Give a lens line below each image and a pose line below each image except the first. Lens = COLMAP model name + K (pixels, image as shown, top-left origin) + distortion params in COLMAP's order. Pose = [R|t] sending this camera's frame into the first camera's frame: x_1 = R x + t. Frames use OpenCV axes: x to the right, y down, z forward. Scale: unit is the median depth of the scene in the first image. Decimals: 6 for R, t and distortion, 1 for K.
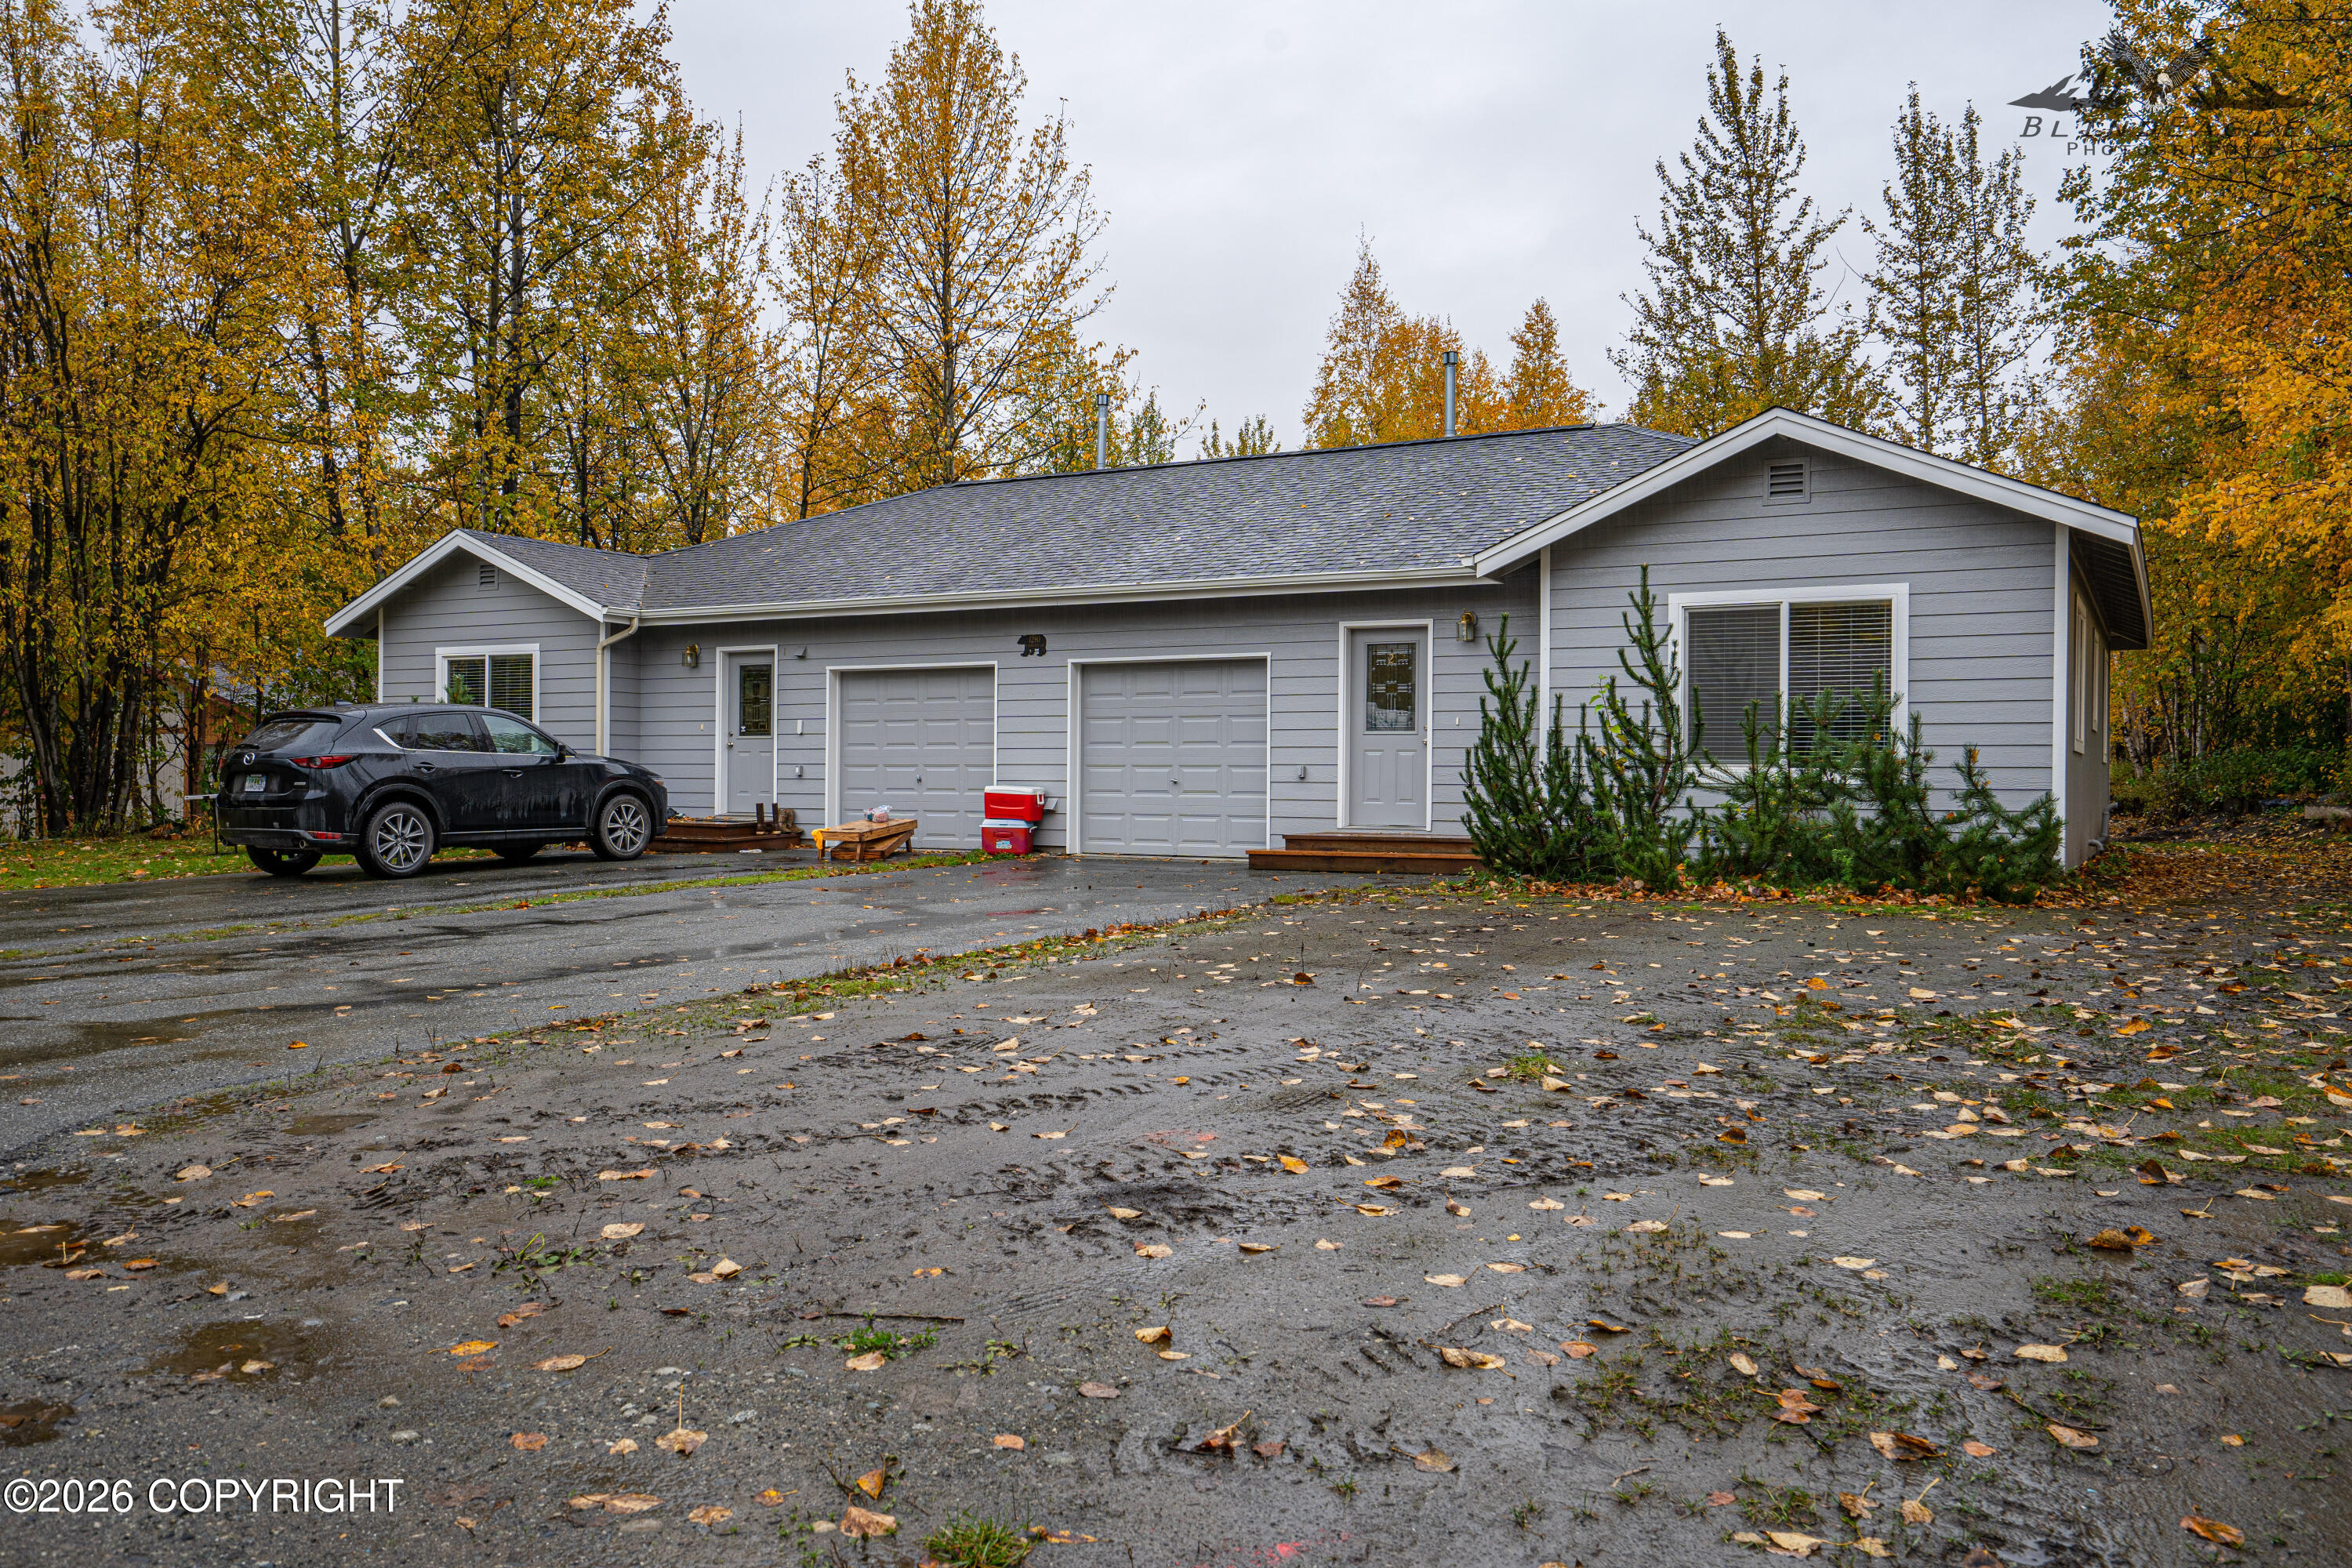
lens RADIAL K [[1782.1, 0, 1176.0], [0, 1782.1, 784.0], [0, 0, 1]] dist [0.005341, 0.049796]
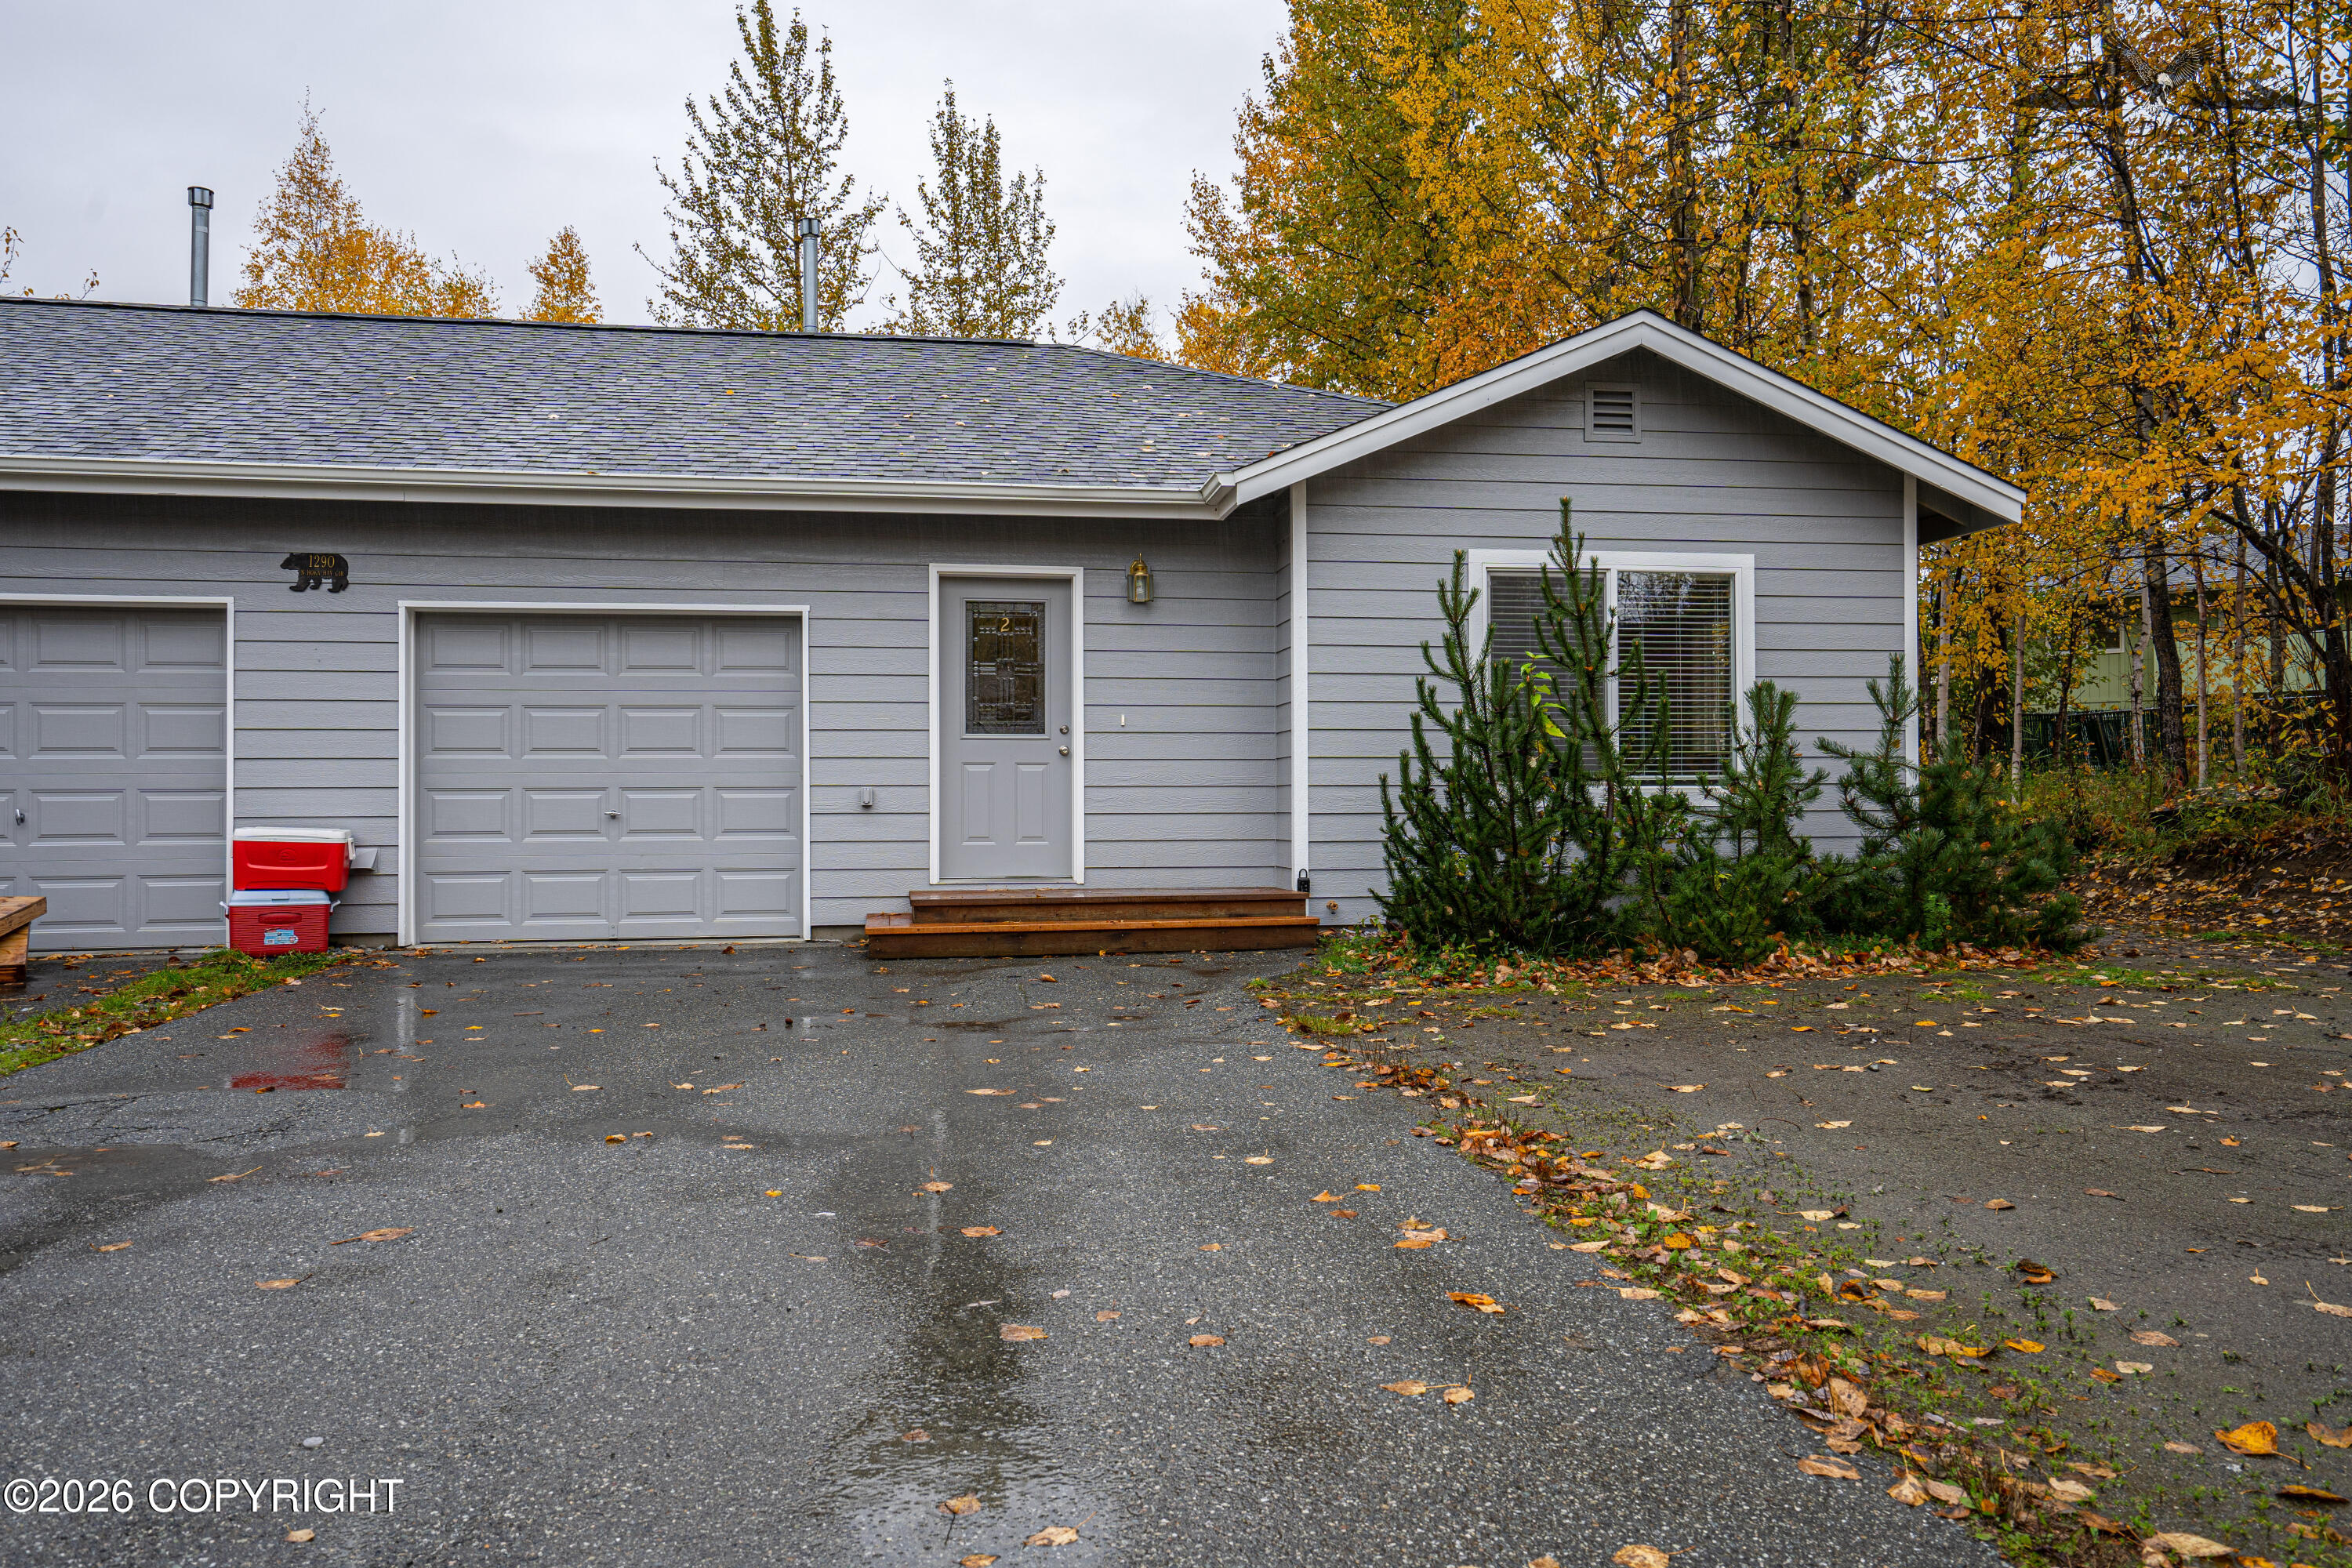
lens RADIAL K [[1782.1, 0, 1176.0], [0, 1782.1, 784.0], [0, 0, 1]] dist [0.005341, 0.049796]
pose [[0.782818, -0.004213, 0.622237, -0.094749], [0.011723, 0.999899, -0.007978, -0.002015], [-0.622141, 0.013540, 0.782788, 0.174253]]
